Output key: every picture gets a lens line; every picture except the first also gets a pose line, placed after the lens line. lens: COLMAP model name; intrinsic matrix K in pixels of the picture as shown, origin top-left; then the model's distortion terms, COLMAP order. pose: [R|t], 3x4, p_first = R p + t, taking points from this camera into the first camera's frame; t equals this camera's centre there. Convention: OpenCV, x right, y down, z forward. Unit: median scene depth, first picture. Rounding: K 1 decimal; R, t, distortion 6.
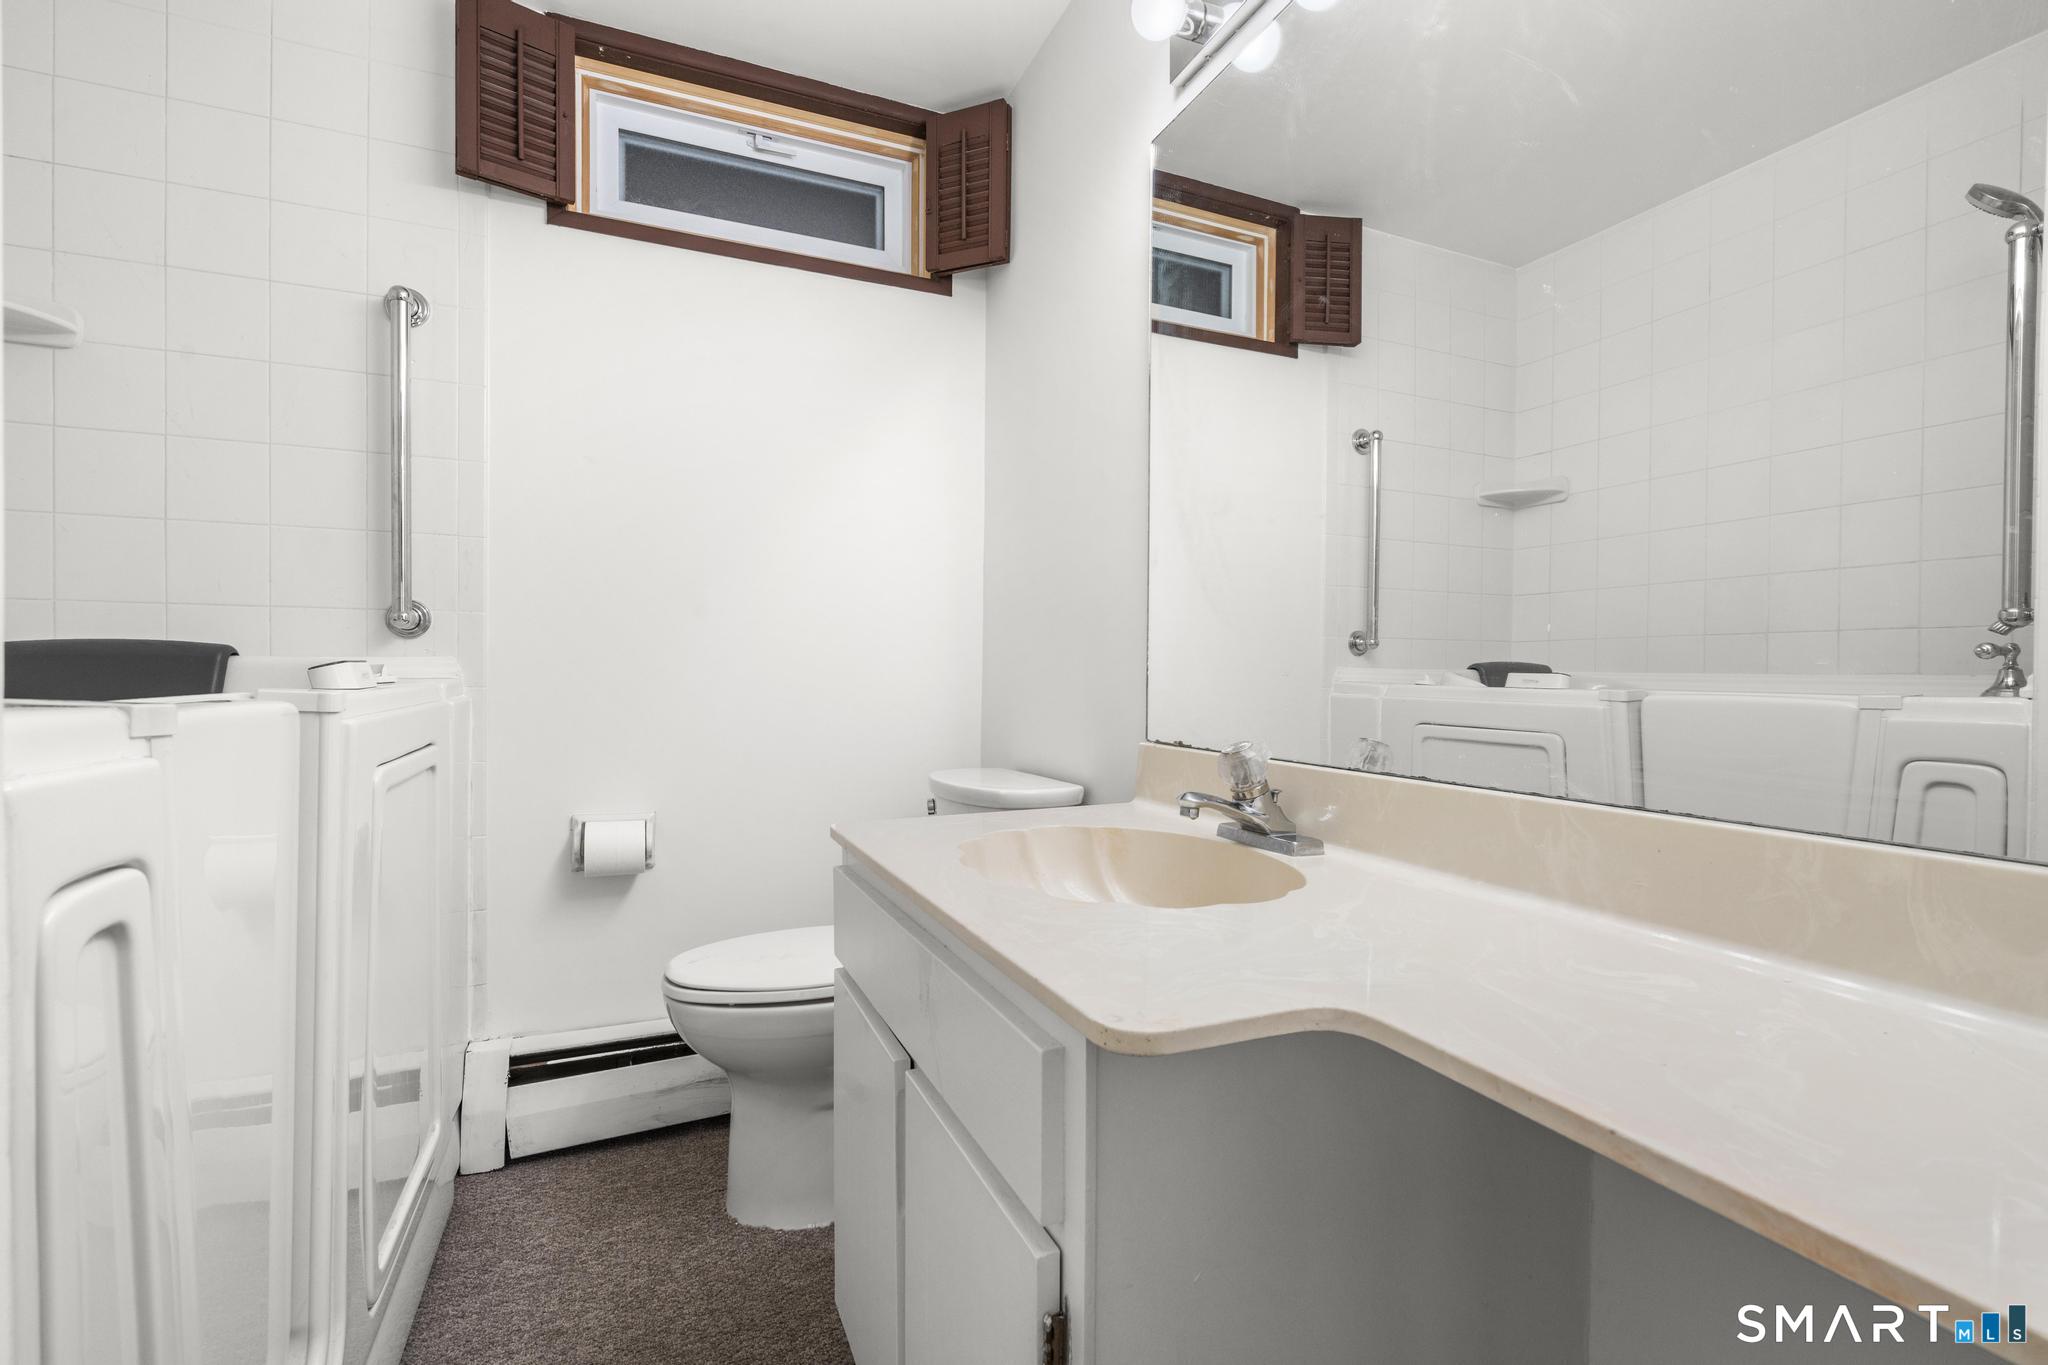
lens RADIAL K [[911.6, 0, 1022.8], [0, 911.6, 684.0], [0, 0, 1]] dist [-0.007411, 0.002673]
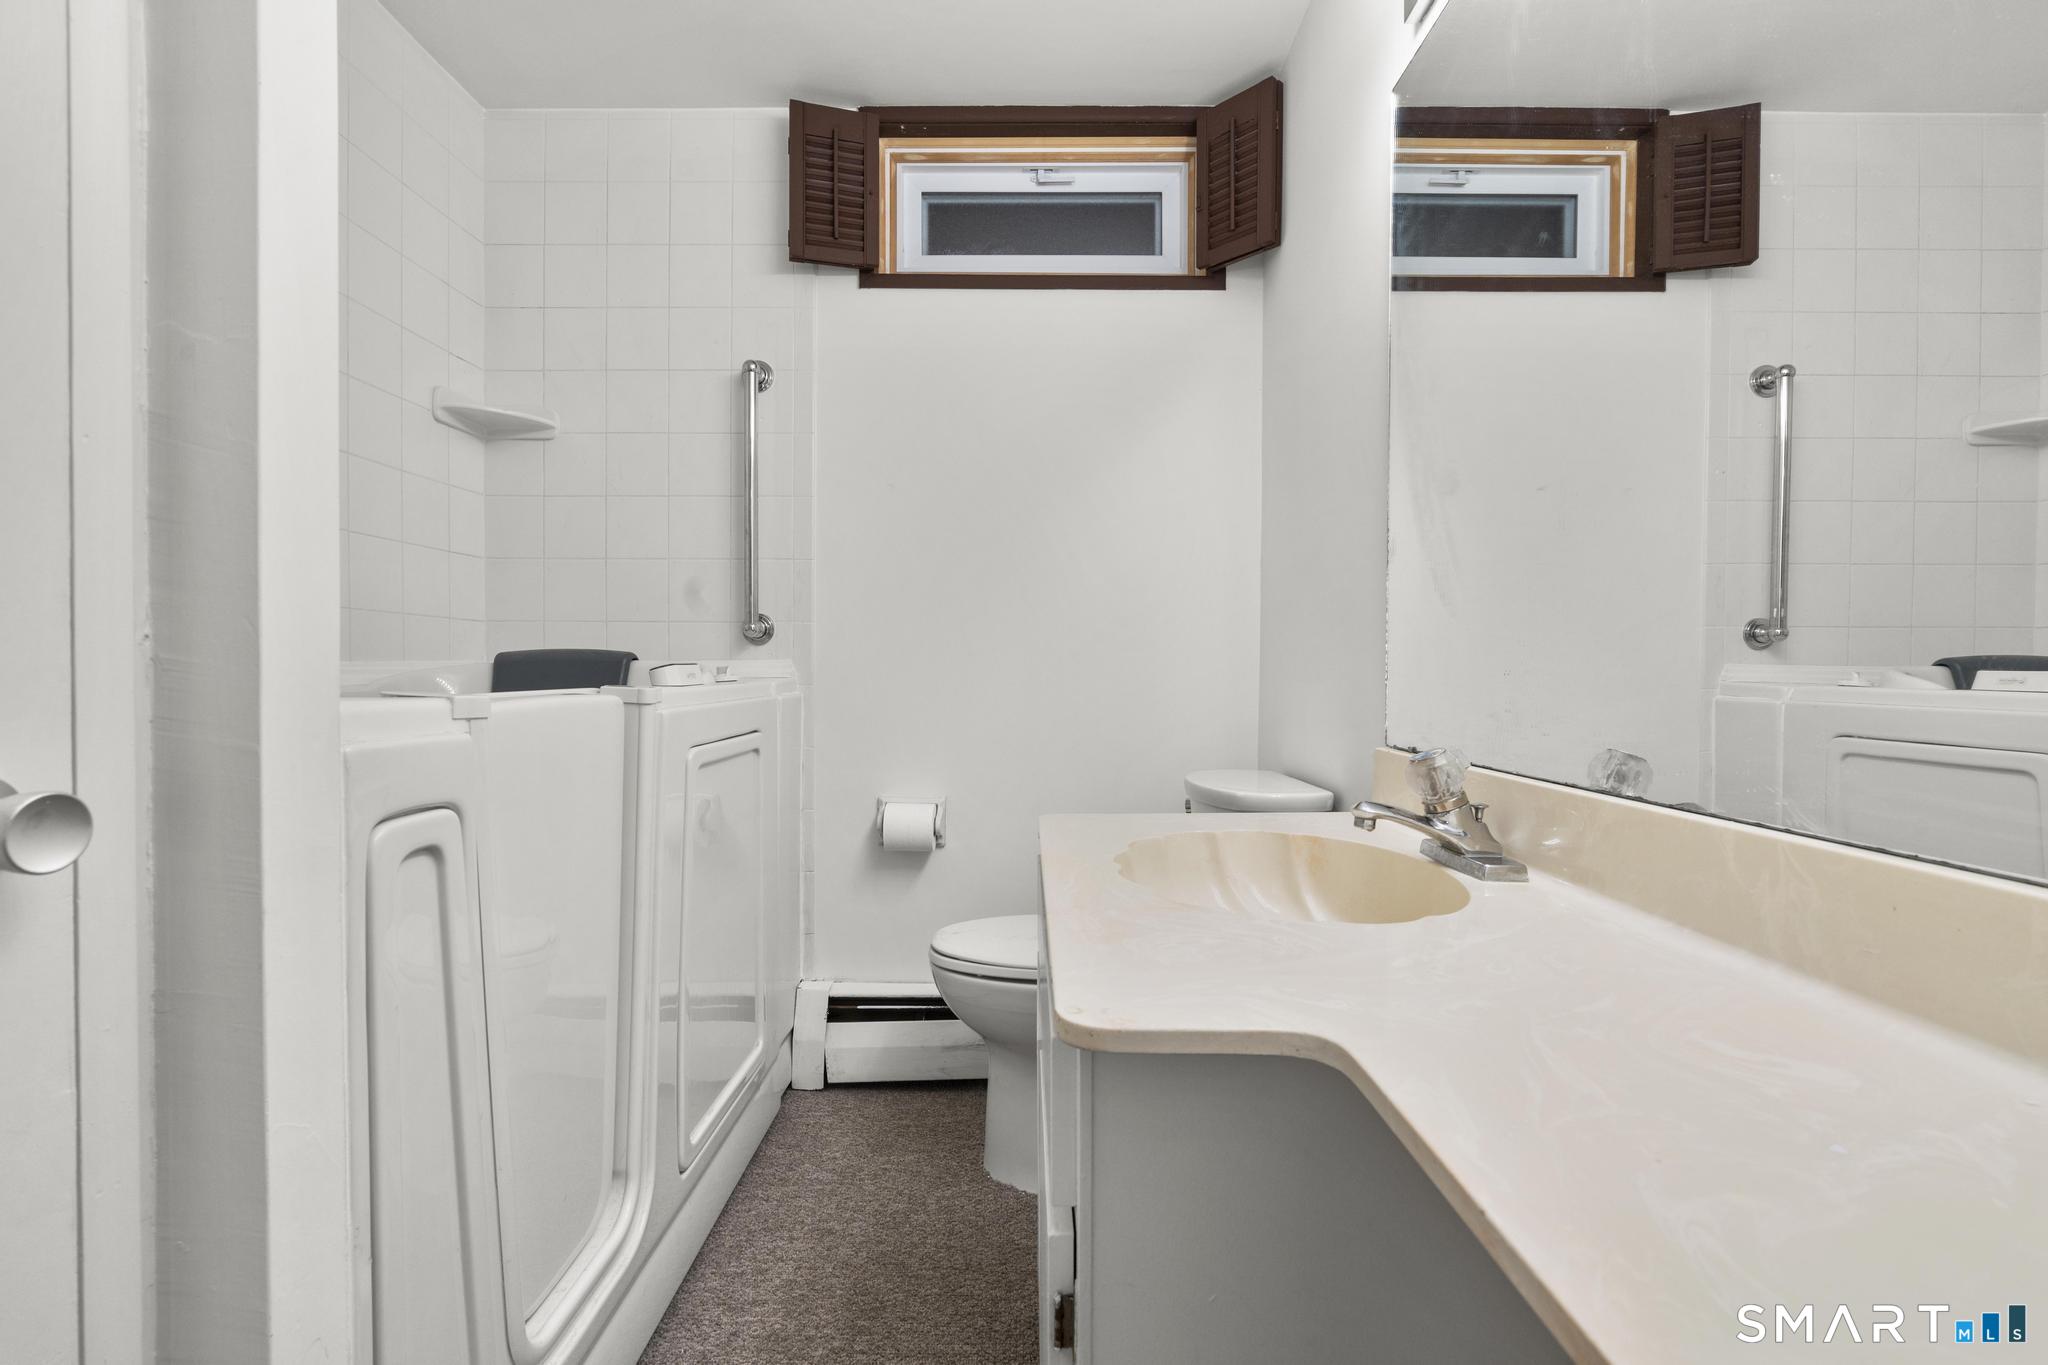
lens RADIAL K [[911.6, 0, 1021.2], [0, 911.6, 684.2], [0, 0, 1]] dist [-0.007411, 0.002673]
pose [[0.916172, 0.002636, -0.400776, 0.142302], [-0.002410, 0.999997, 0.001068, 0.000181], [0.400778, -0.000012, 0.916175, 0.012473]]
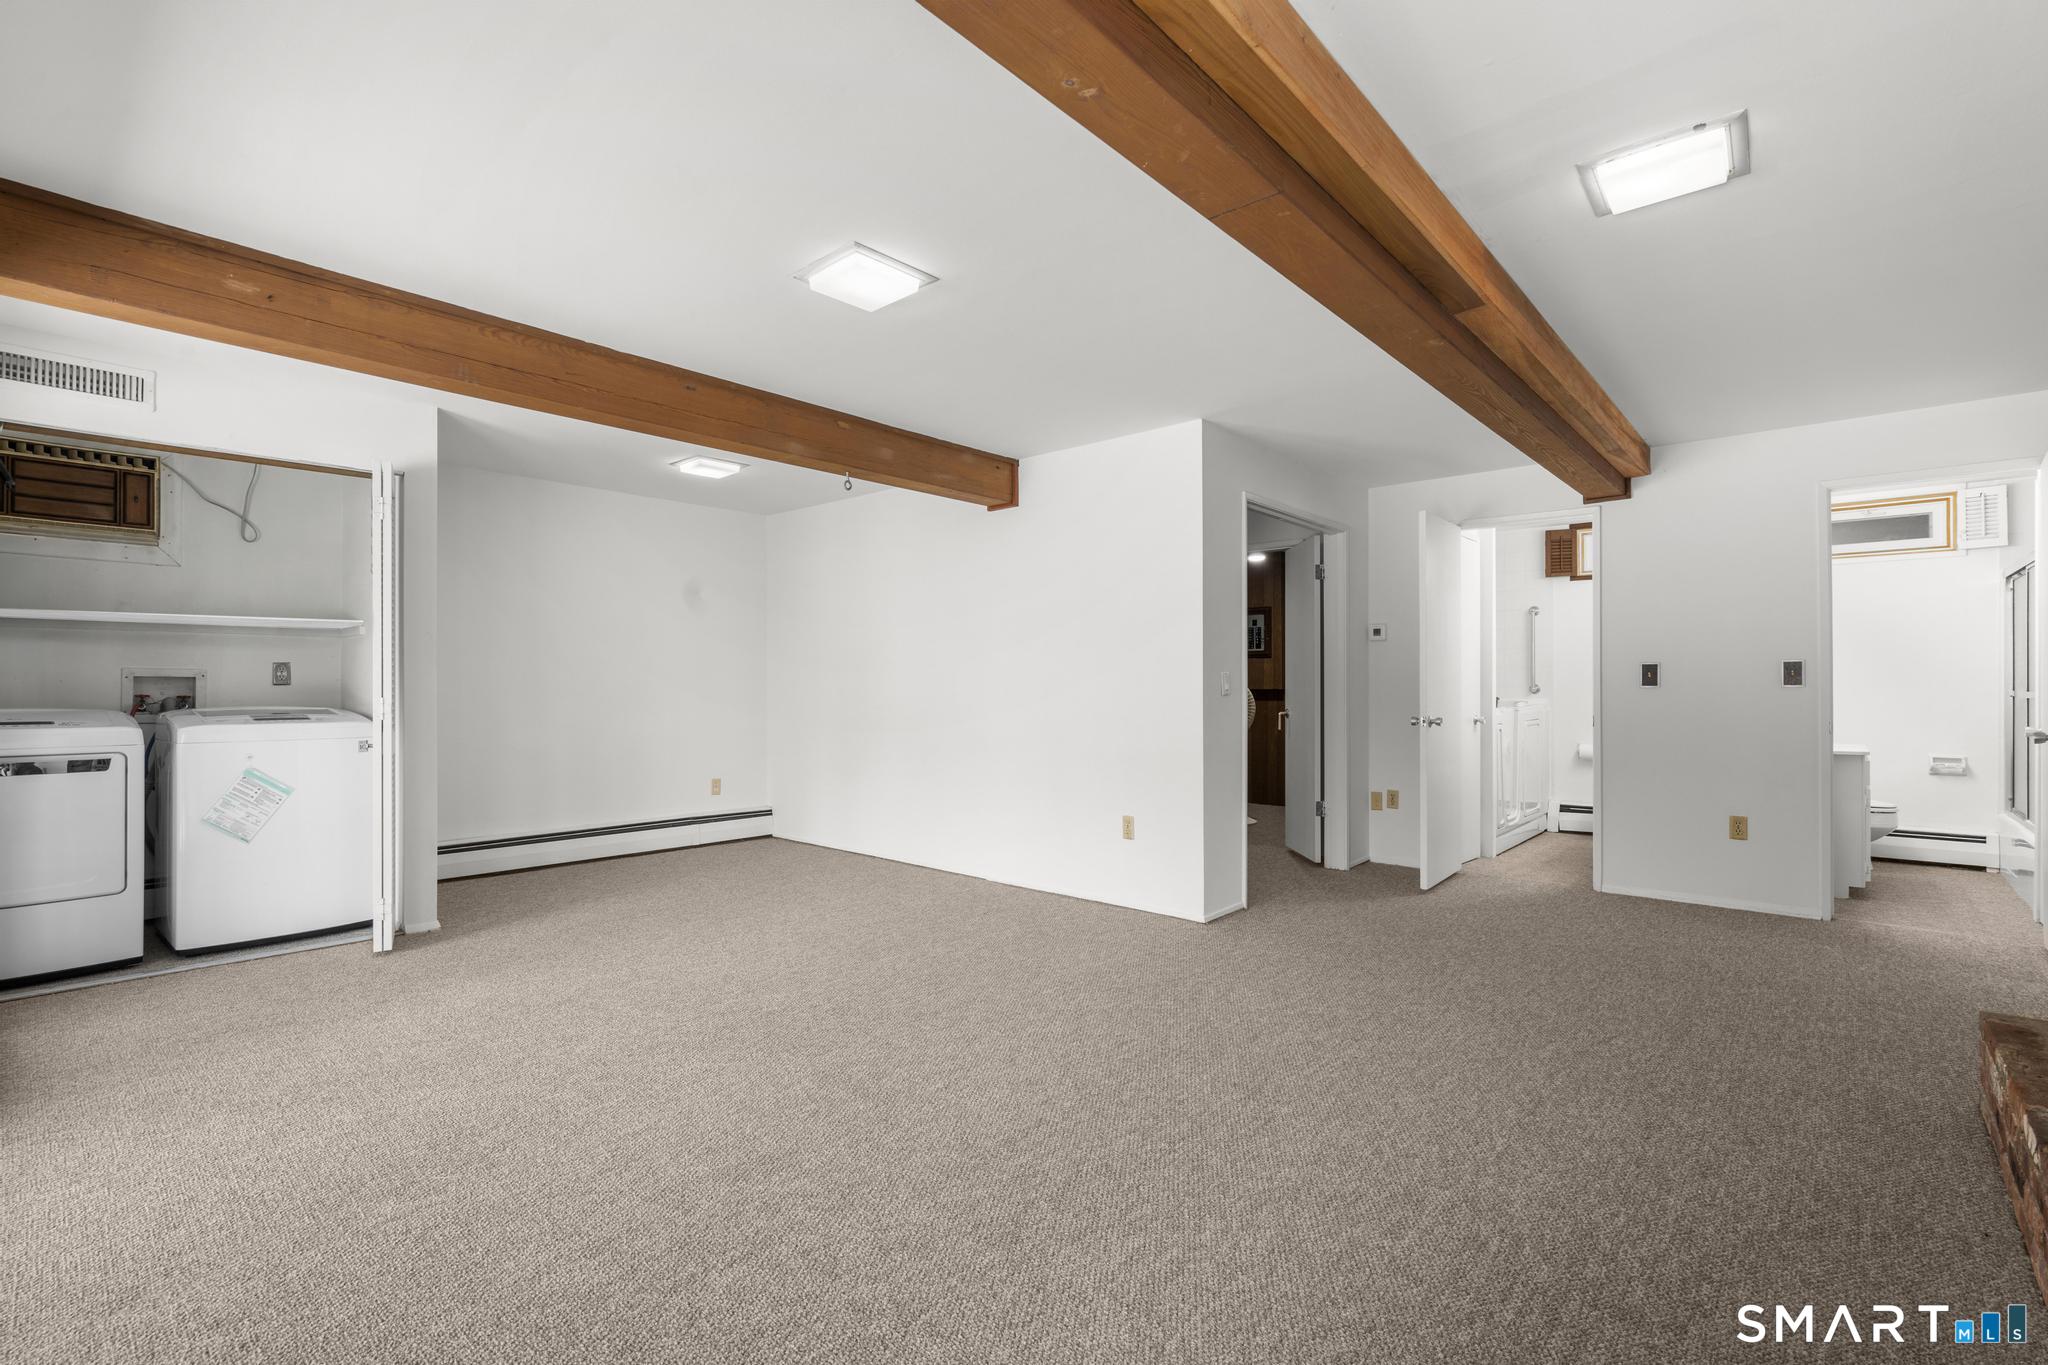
lens RADIAL K [[911.6, 0, 1016.3], [0, 911.6, 679.8], [0, 0, 1]] dist [-0.007411, 0.002673]
pose [[0.413589, -0.015253, -0.910336, 1.981146], [-0.011983, 0.999682, -0.022195, 0.003393], [0.910385, 0.020088, 0.413275, -2.673537]]
